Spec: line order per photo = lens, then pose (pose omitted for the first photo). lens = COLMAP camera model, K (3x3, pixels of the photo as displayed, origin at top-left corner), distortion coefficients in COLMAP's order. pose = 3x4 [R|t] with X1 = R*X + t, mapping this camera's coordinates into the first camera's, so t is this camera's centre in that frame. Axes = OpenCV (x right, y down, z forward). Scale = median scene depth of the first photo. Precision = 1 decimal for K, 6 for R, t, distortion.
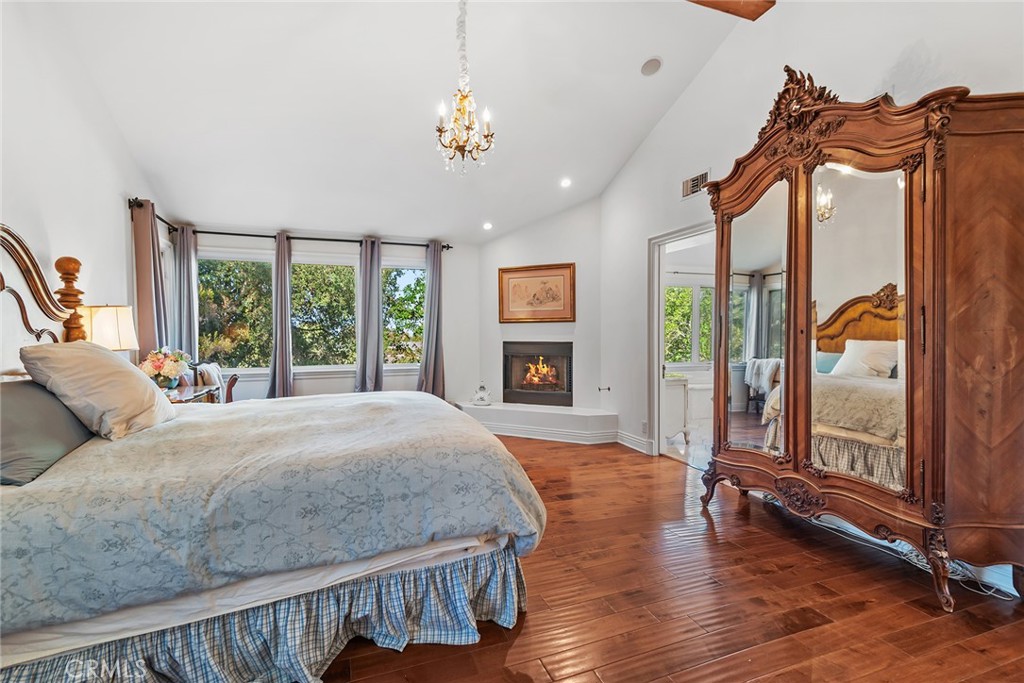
lens RADIAL K [[460.5, 0, 518.4], [0, 460.5, 336.6], [0, 0, 1]] dist [0.033505, -0.000245]
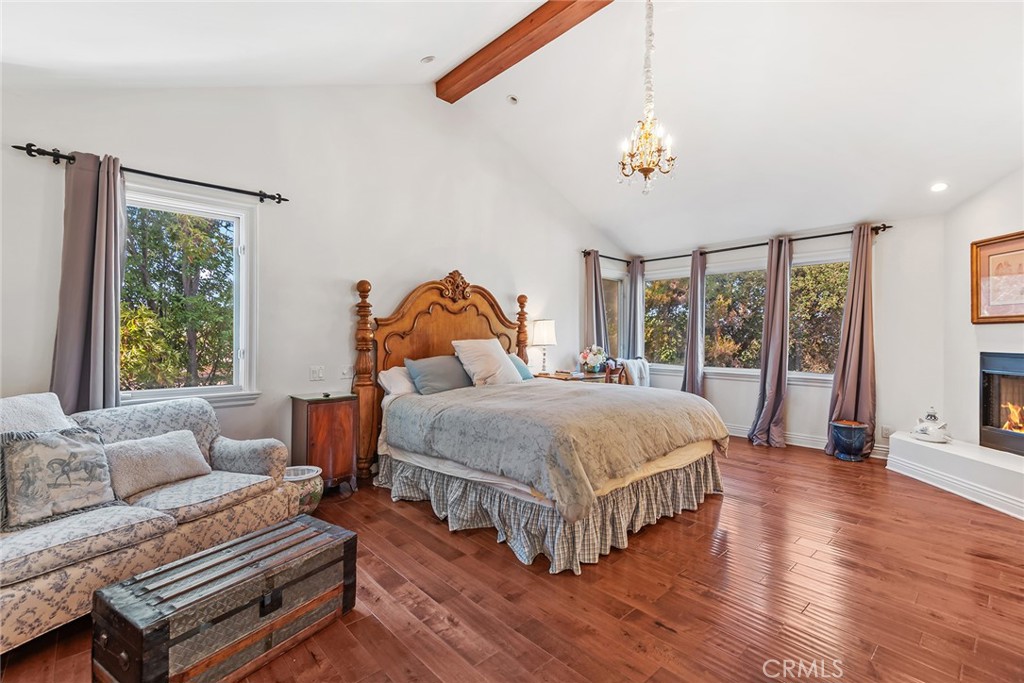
lens RADIAL K [[460.5, 0, 518.4], [0, 460.5, 336.6], [0, 0, 1]] dist [0.033505, -0.000245]
pose [[0.383884, 0.009493, -0.923333, 0.392941], [-0.015788, 0.999868, 0.003715, -0.004909], [0.923246, 0.013151, 0.383983, 0.151162]]
